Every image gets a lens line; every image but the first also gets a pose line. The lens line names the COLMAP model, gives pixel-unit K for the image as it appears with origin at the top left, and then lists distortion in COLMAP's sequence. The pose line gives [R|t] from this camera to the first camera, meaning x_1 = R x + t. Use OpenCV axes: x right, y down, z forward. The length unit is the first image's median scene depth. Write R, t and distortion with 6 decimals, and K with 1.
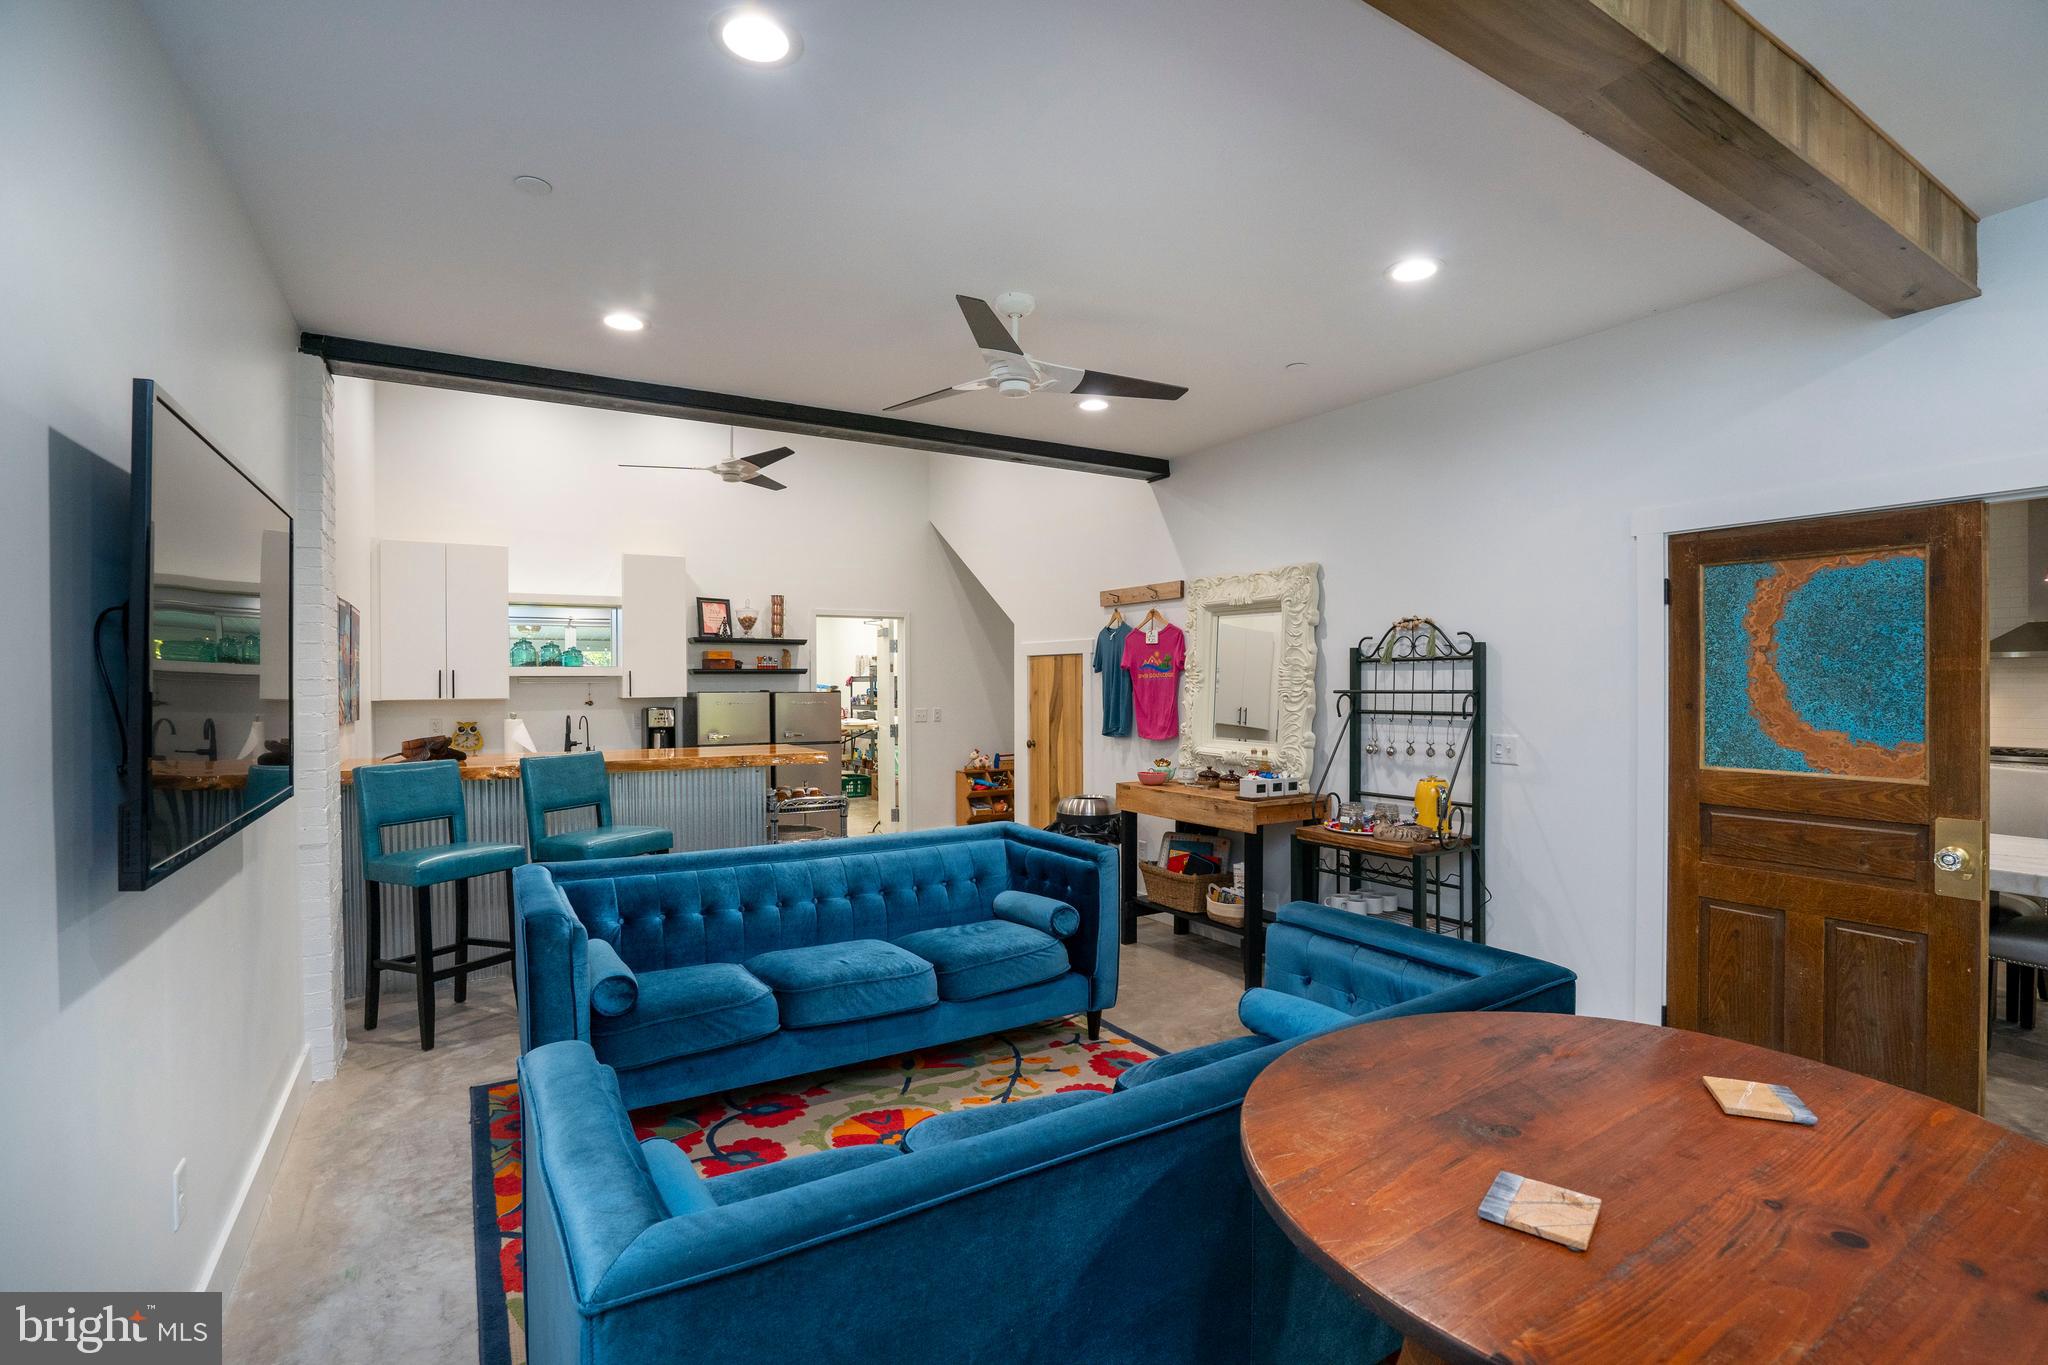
lens RADIAL K [[925.4, 0, 1024.1], [0, 925.4, 675.2], [0, 0, 1]] dist [-0.031148, 0.000242]
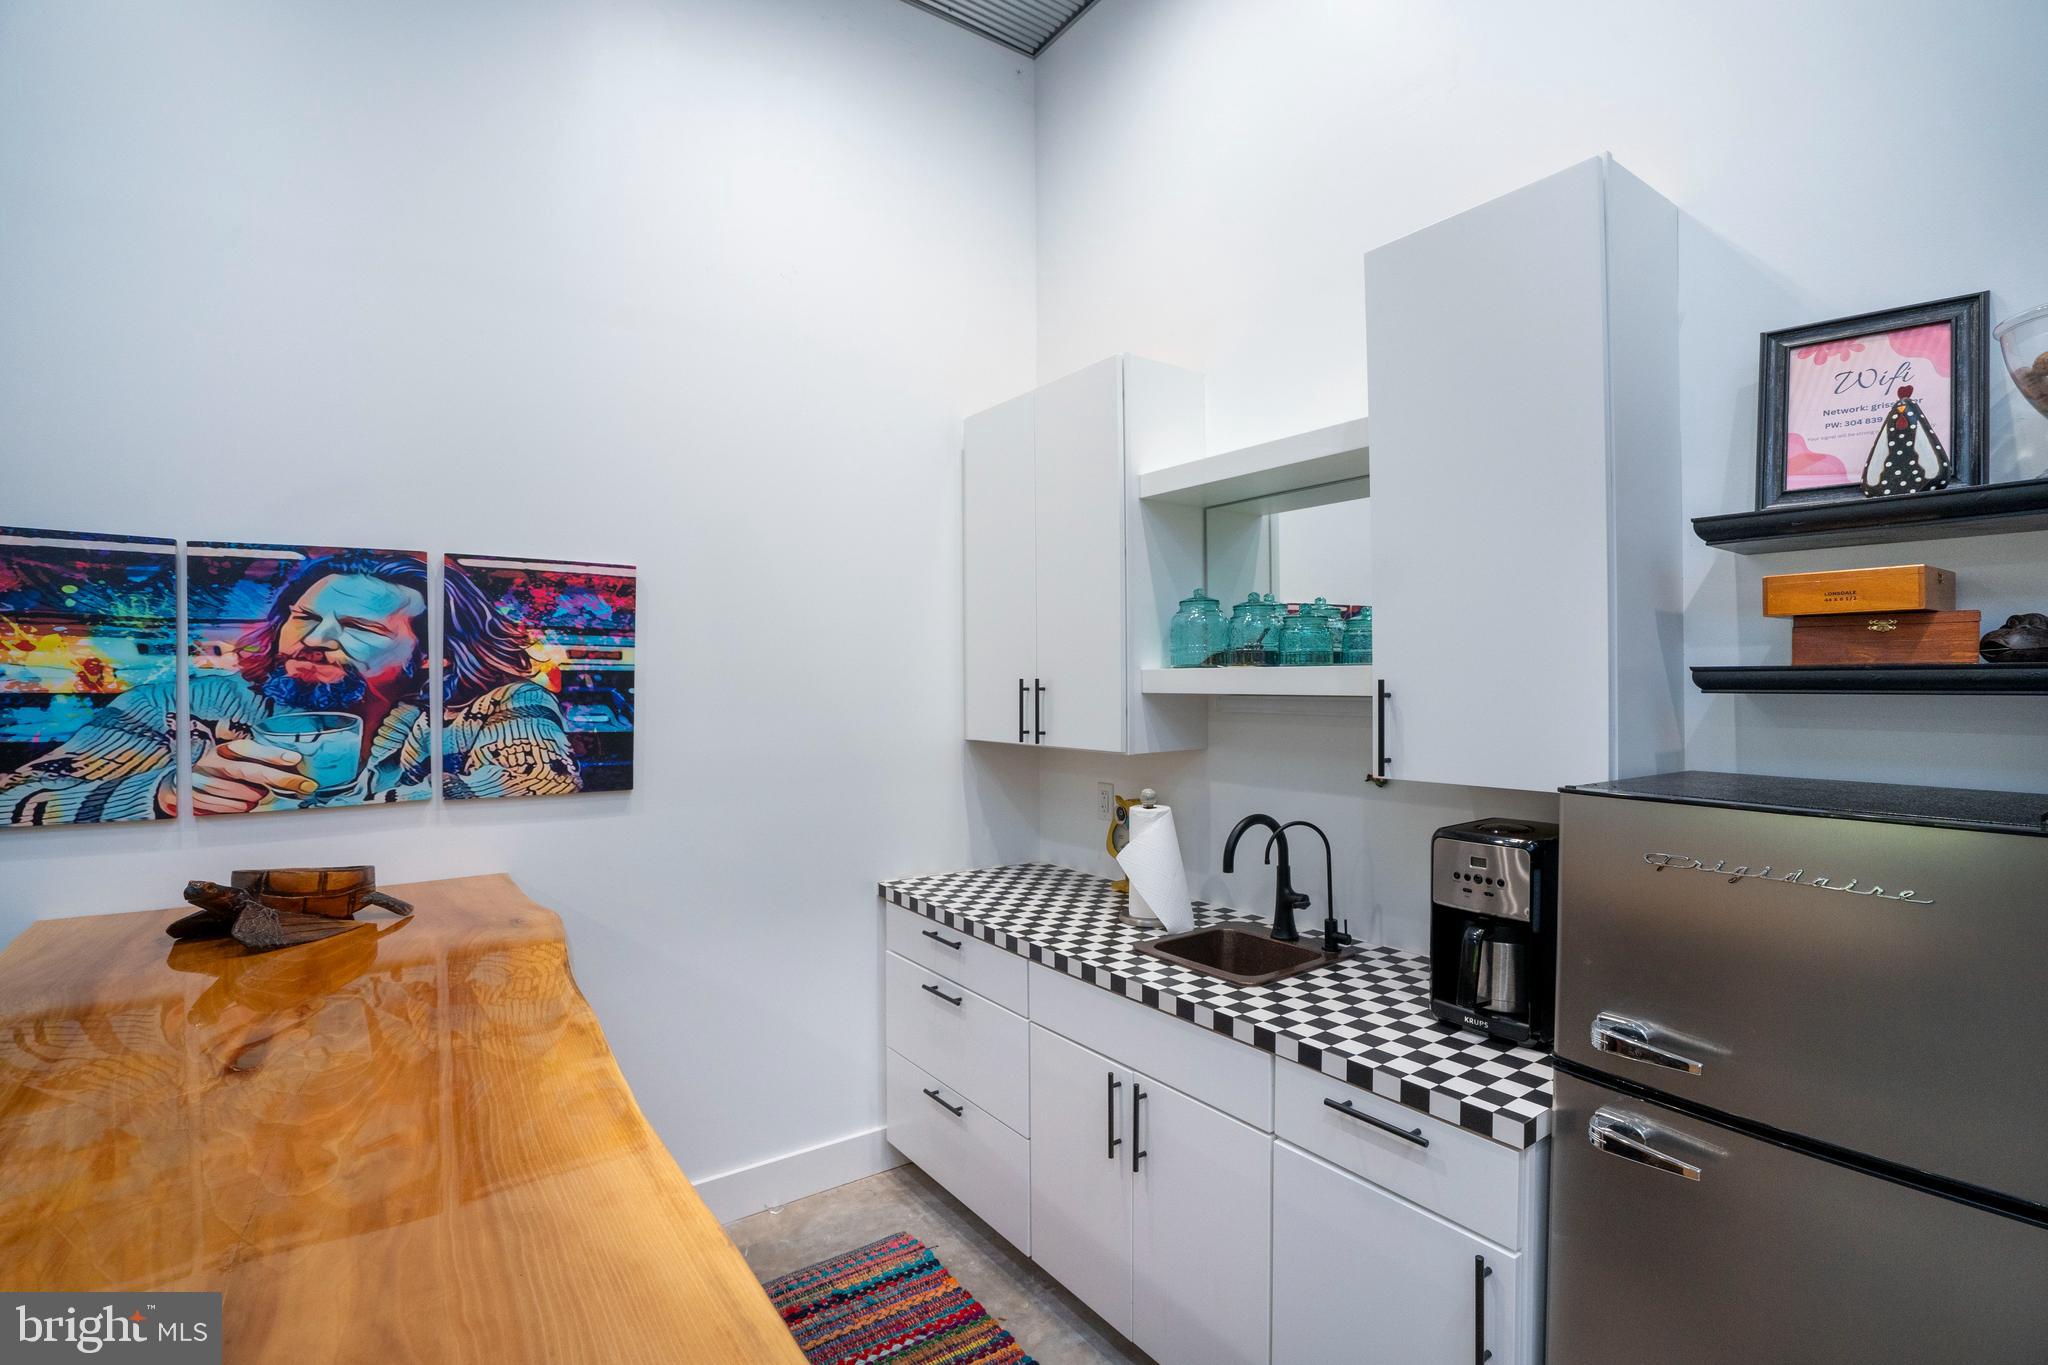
lens RADIAL K [[924.9, 0, 1024.0], [0, 924.9, 682.5], [0, 0, 1]] dist [-0.001507, -0.000050]
pose [[0.074526, -0.000480, -0.997219, -0.256704], [0.006178, 0.999981, -0.000020, -0.004943], [0.997200, -0.006159, 0.074527, 1.391481]]
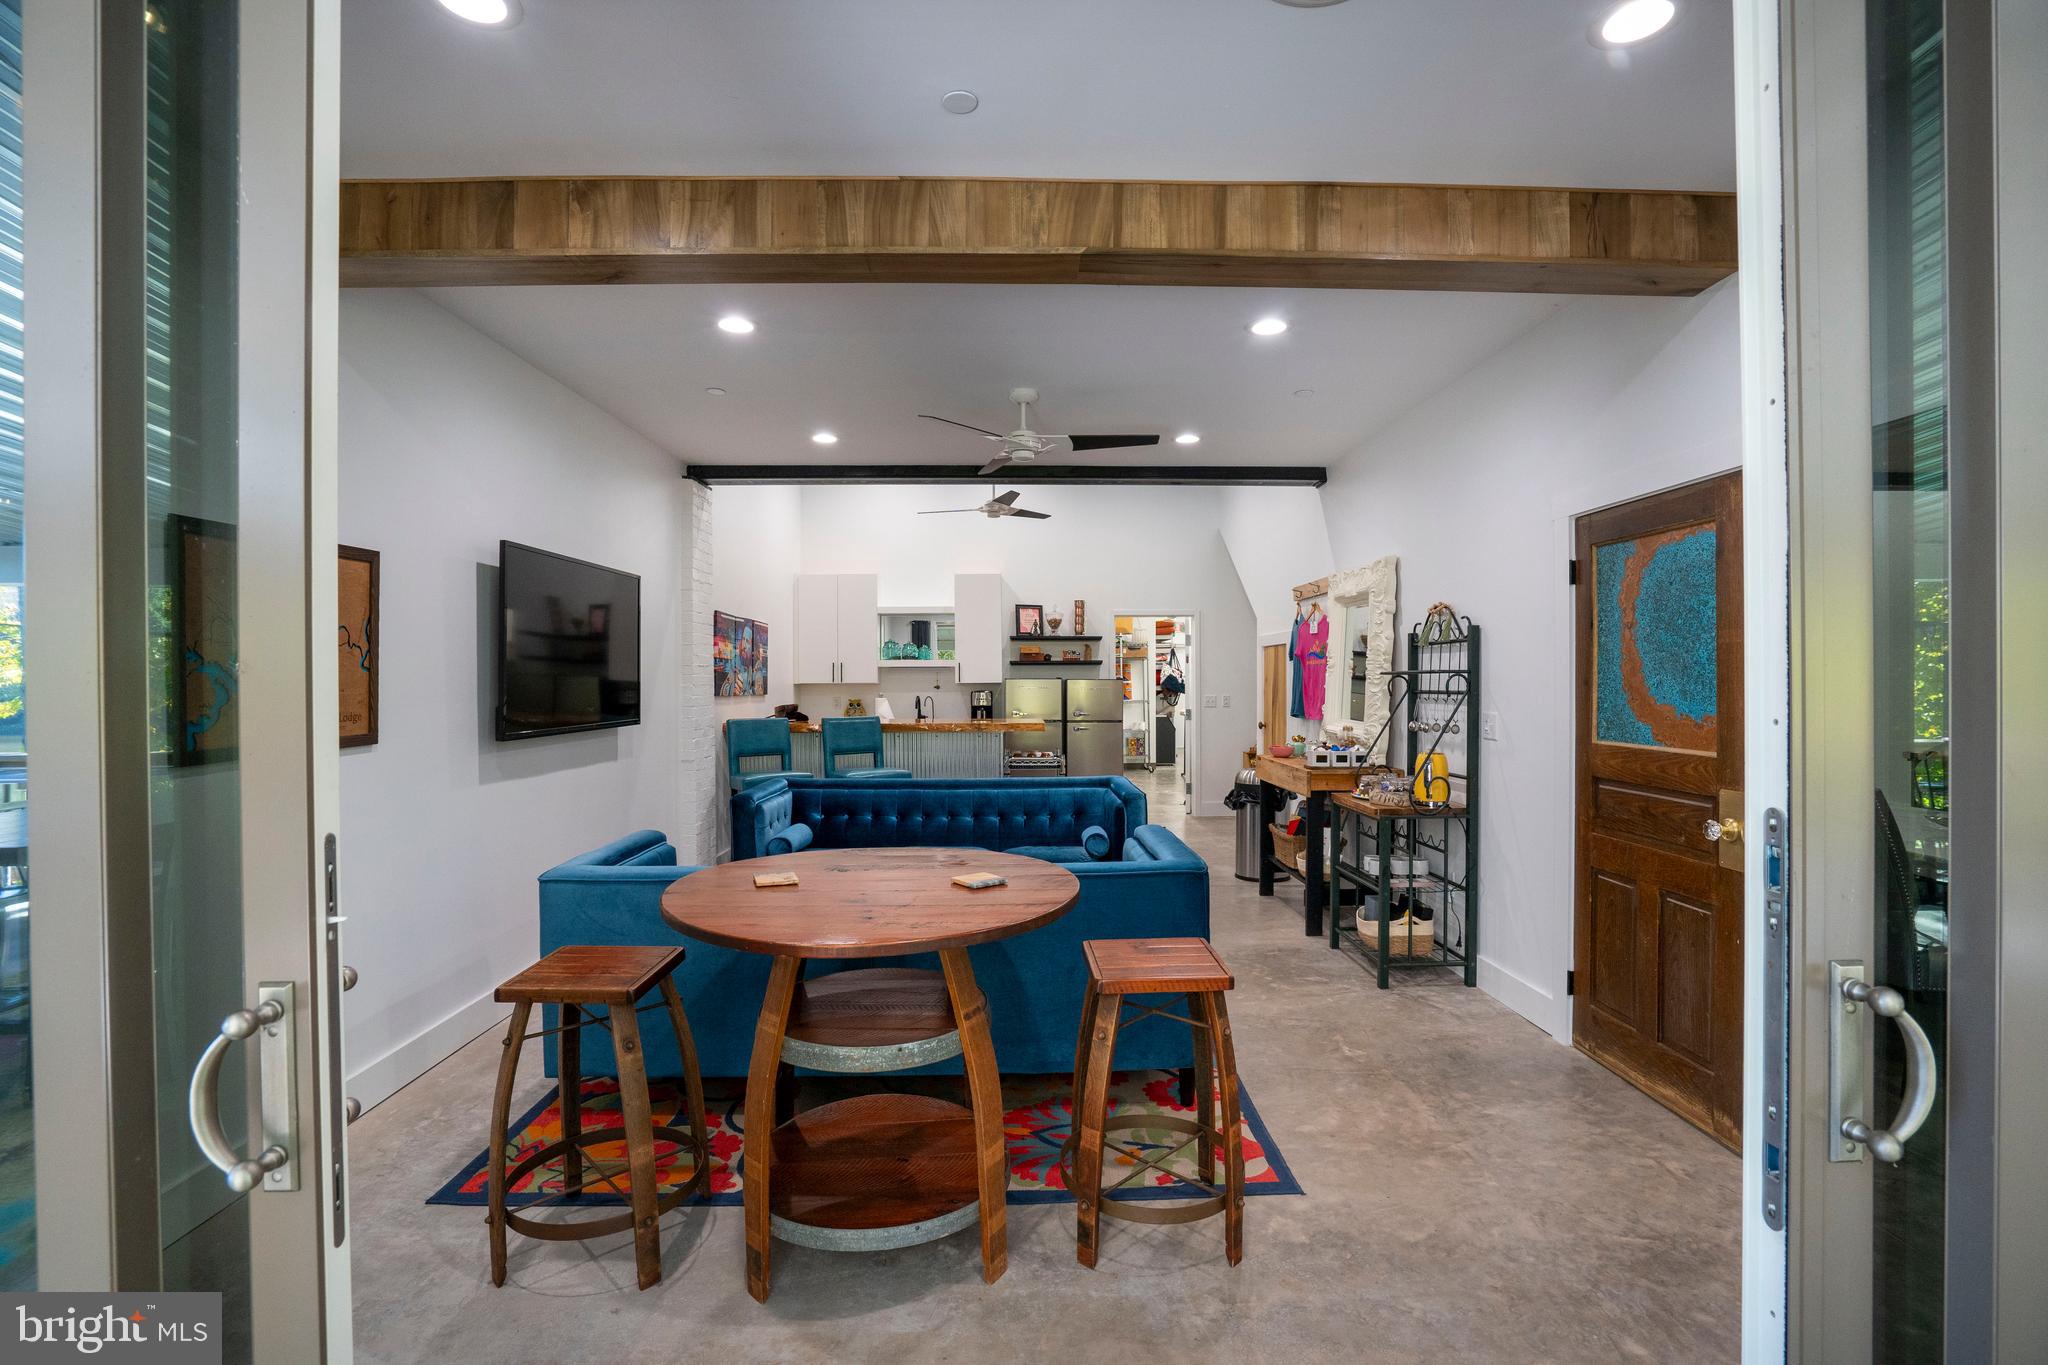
lens RADIAL K [[924.9, 0, 1024.0], [0, 924.9, 682.5], [0, 0, 1]] dist [-0.001507, -0.000050]
pose [[0.864534, 0.002056, -0.502571, 0.508207], [0.004185, 0.999927, 0.011291, 0.014174], [0.502557, -0.011865, 0.864462, -0.166859]]
